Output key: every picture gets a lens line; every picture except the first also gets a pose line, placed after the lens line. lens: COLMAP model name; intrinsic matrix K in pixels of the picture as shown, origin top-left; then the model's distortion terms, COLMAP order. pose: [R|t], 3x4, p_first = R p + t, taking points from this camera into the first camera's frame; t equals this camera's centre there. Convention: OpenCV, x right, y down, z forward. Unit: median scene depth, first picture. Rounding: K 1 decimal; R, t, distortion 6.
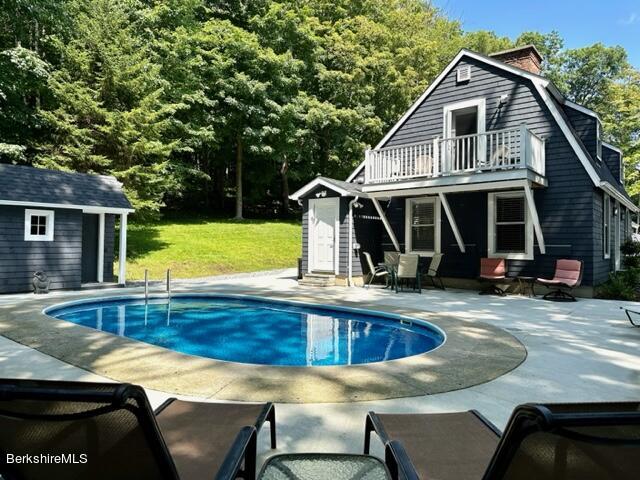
lens RADIAL K [[450.8, 0, 317.5], [0, 450.8, 240.3], [0, 0, 1]] dist [0.062801, -0.073123]
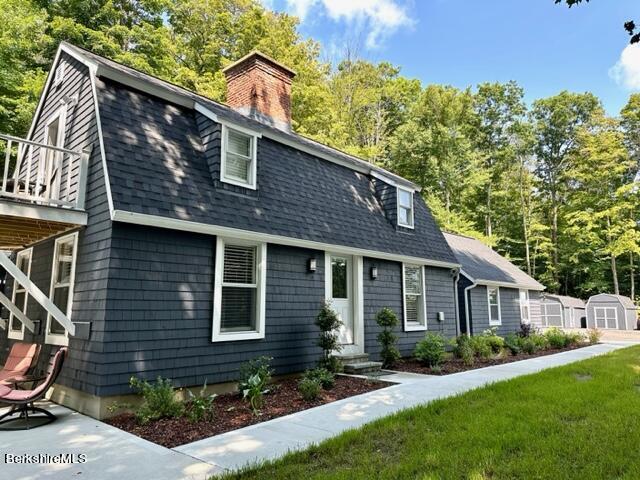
lens RADIAL K [[450.8, 0, 322.1], [0, 450.8, 241.2], [0, 0, 1]] dist [0.062801, -0.073123]
pose [[0.997728, -0.021877, -0.063715, 0.768065], [0.012790, 0.990115, -0.139671, -0.002908], [0.066141, 0.138539, 0.988146, 0.357433]]
